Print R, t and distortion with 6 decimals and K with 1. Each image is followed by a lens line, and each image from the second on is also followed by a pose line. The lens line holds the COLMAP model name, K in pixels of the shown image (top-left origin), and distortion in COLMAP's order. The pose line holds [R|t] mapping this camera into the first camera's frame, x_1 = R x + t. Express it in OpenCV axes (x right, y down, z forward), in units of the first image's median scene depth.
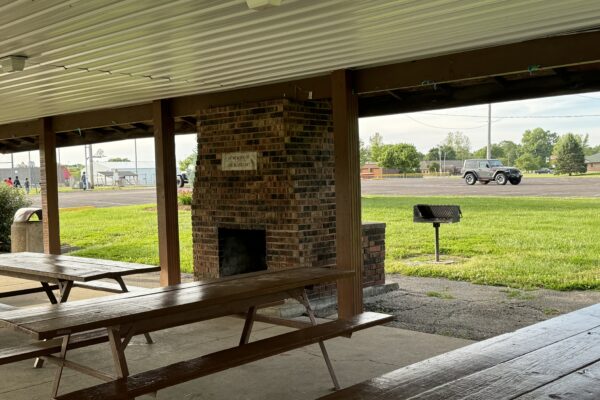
lens RADIAL K [[742.3, 0, 300.0], [0, 742.3, 200.0], [0, 0, 1]] dist [-0.002646, -0.002191]
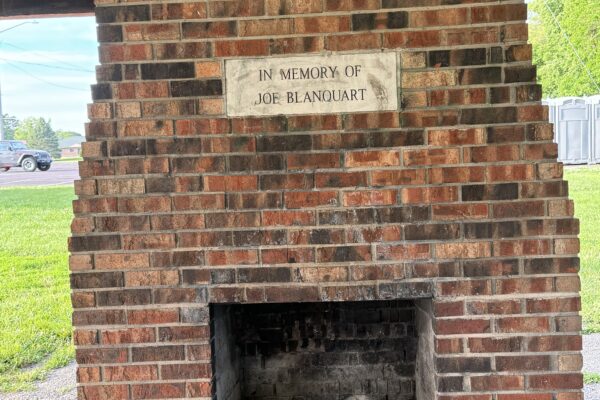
lens RADIAL K [[750.5, 0, 300.0], [0, 750.5, 200.0], [0, 0, 1]] dist [0.123168, -0.014143]
pose [[0.756522, -0.053391, 0.651785, -0.293784], [0.043024, 0.998566, 0.031860, -0.014522], [-0.652551, 0.003940, 0.757734, 0.770053]]
